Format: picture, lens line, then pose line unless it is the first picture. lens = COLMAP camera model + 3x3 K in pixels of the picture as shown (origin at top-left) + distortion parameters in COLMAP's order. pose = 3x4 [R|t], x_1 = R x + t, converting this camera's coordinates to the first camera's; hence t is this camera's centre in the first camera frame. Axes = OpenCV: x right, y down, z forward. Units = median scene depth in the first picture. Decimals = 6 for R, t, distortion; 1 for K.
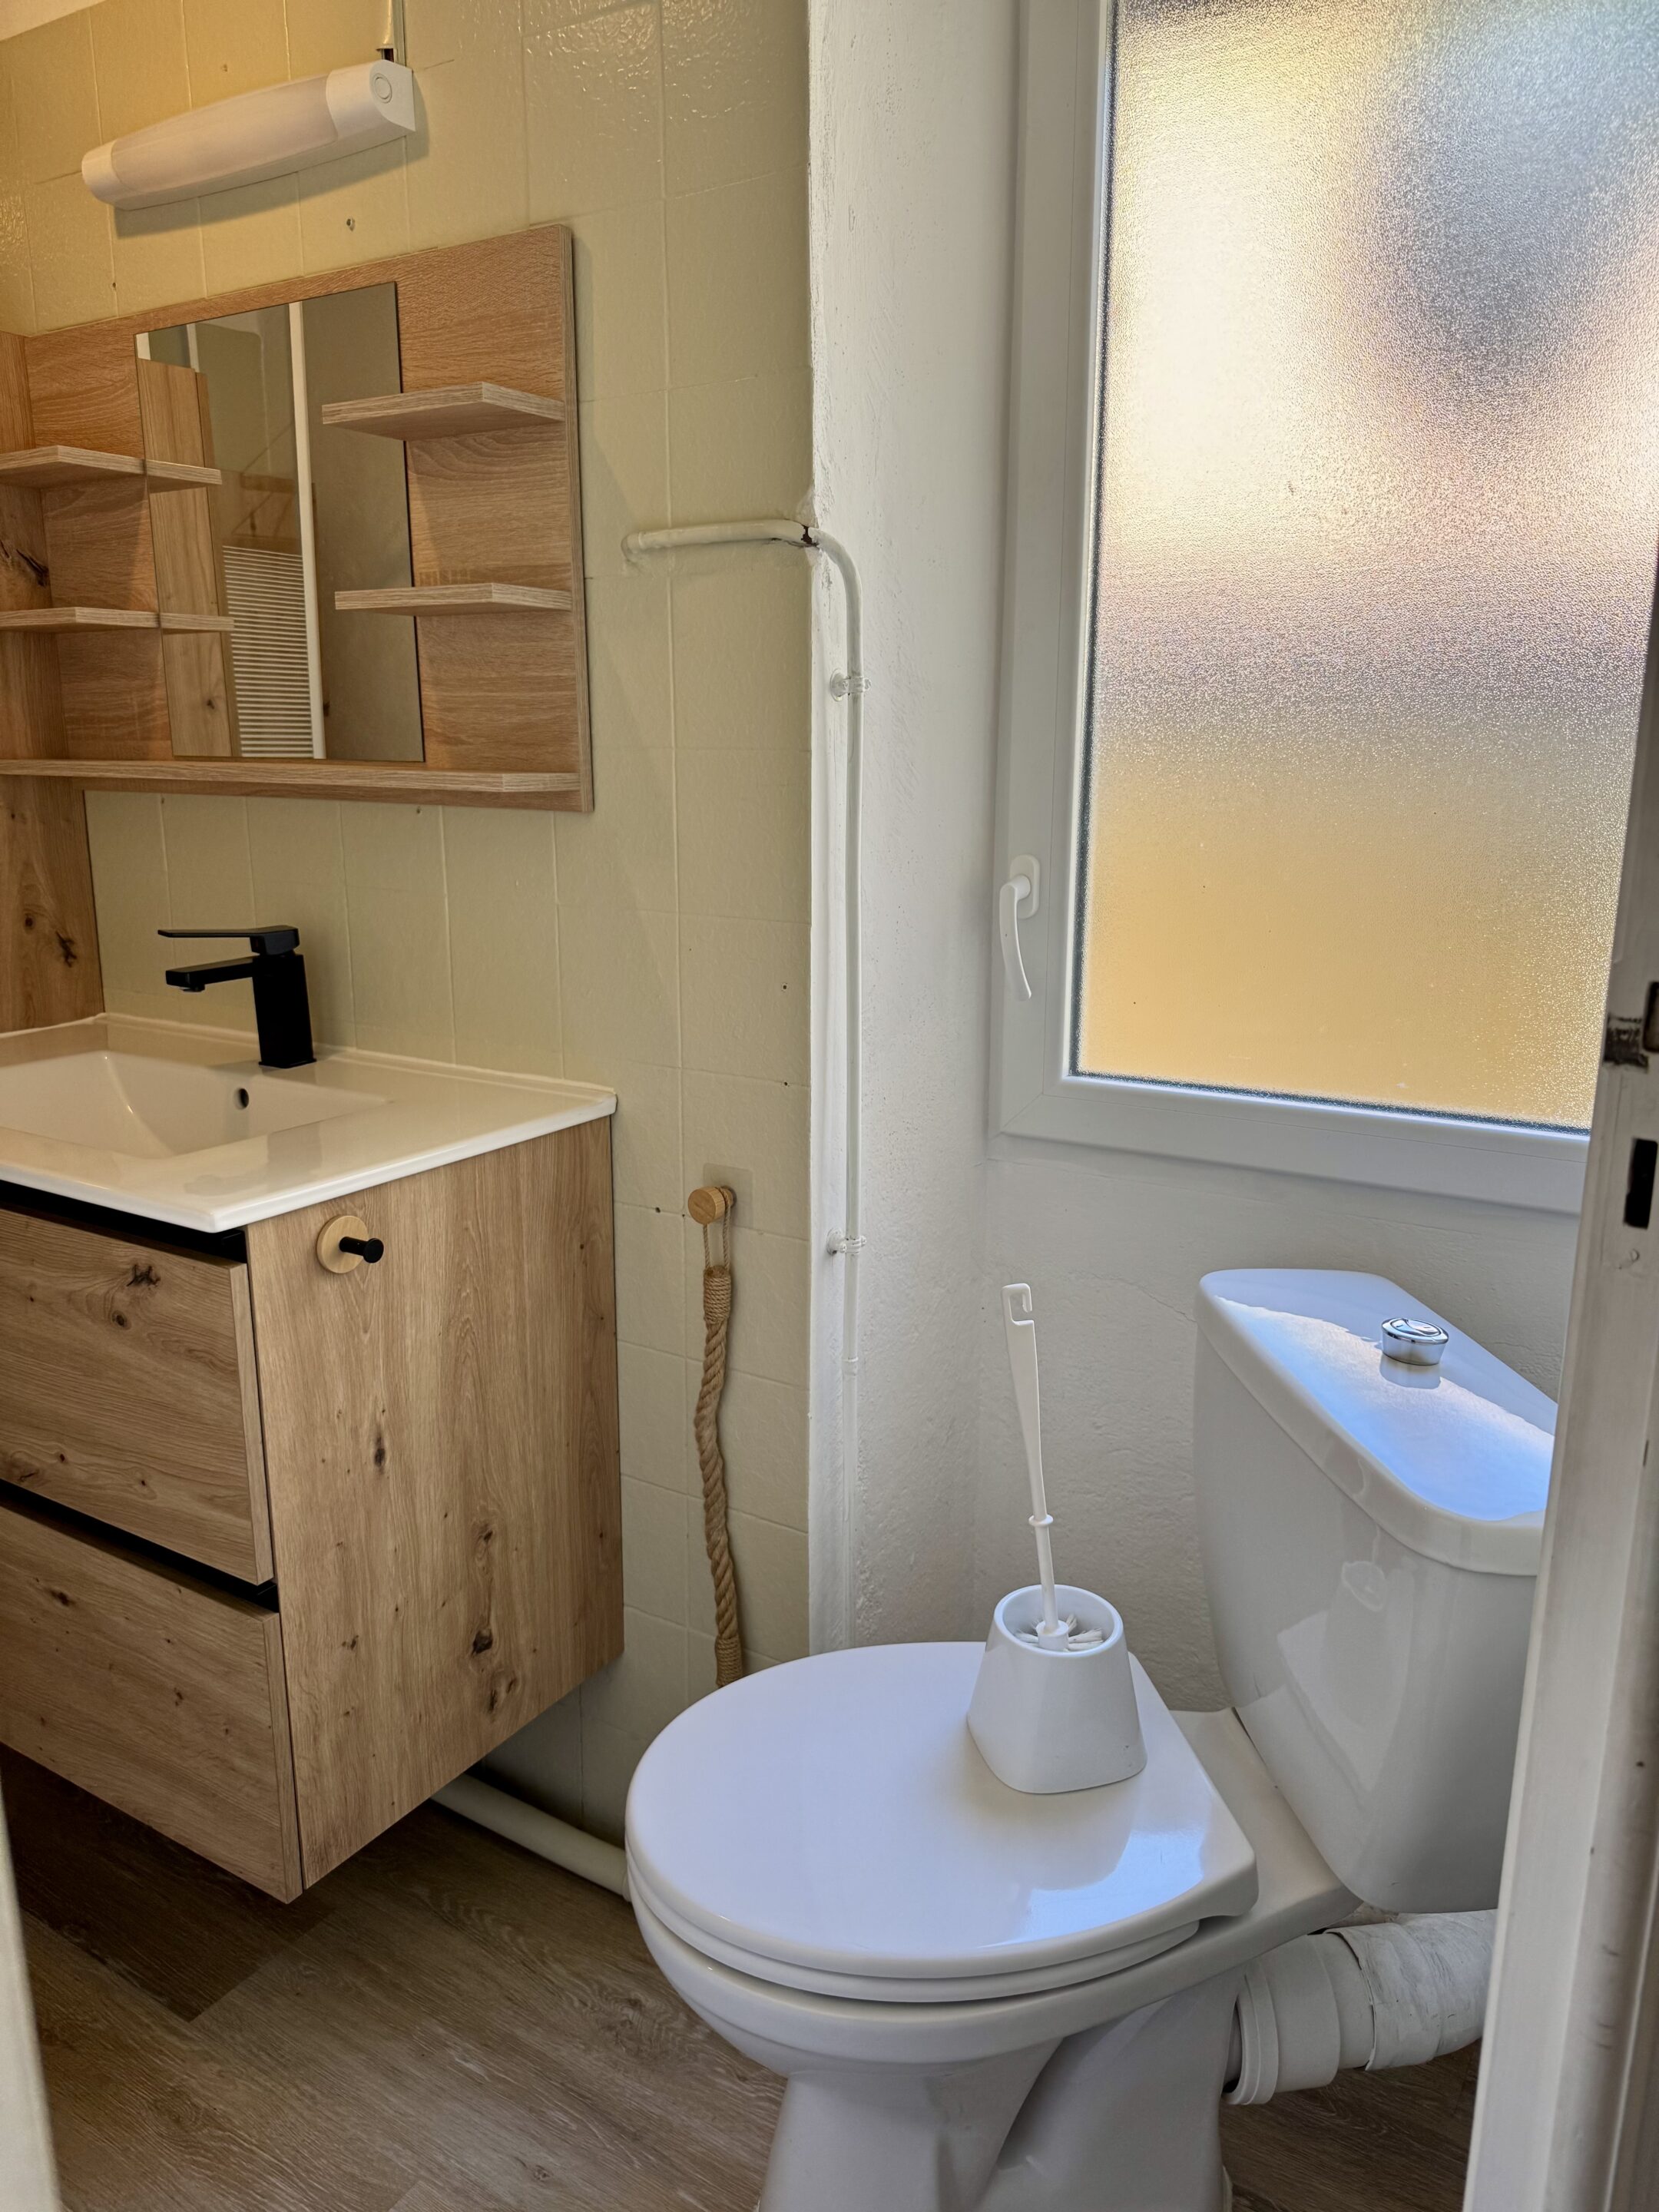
lens RADIAL K [[1537.2, 0, 915.2], [0, 1537.2, 1105.8], [0, 0, 1]] dist [0.084010, -0.103750]
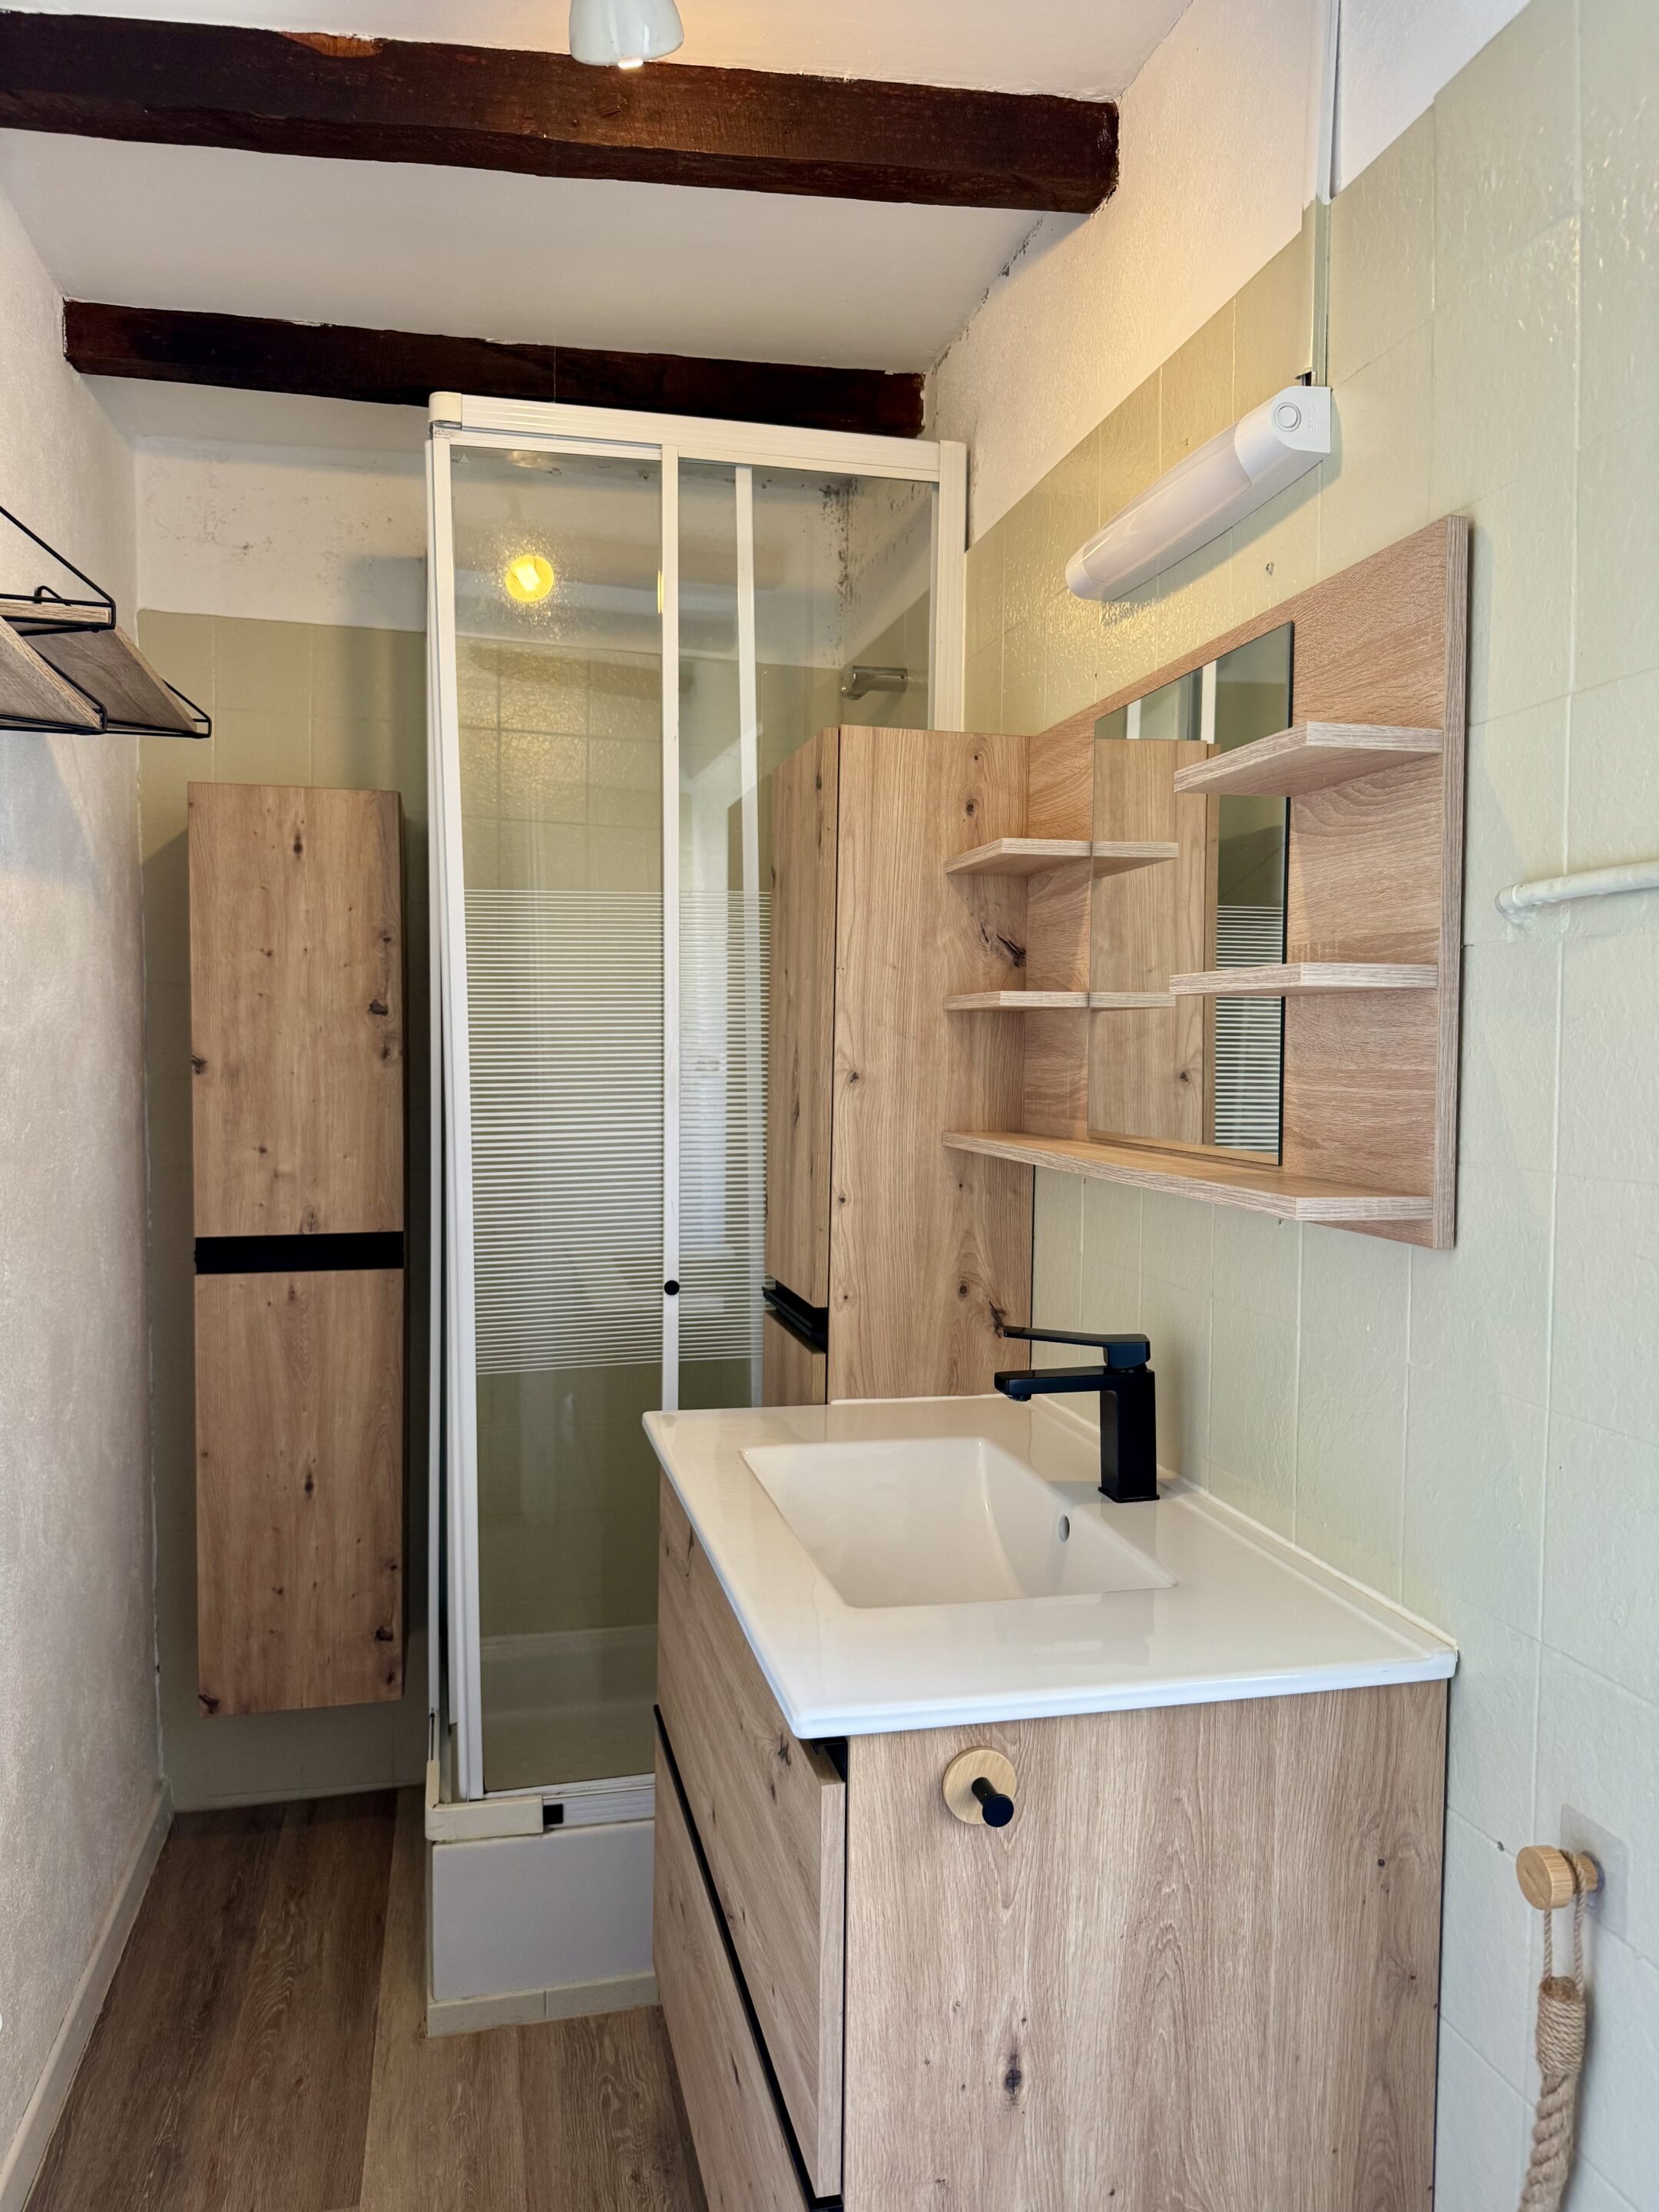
lens RADIAL K [[1572.9, 0, 839.5], [0, 1572.9, 1107.5], [0, 0, 1]] dist [0.043890, -0.039359]
pose [[0.688585, 0.035569, -0.724283, 0.129565], [-0.178614, 0.976343, -0.121863, -0.116878], [0.702814, 0.213280, 0.678649, 0.289744]]
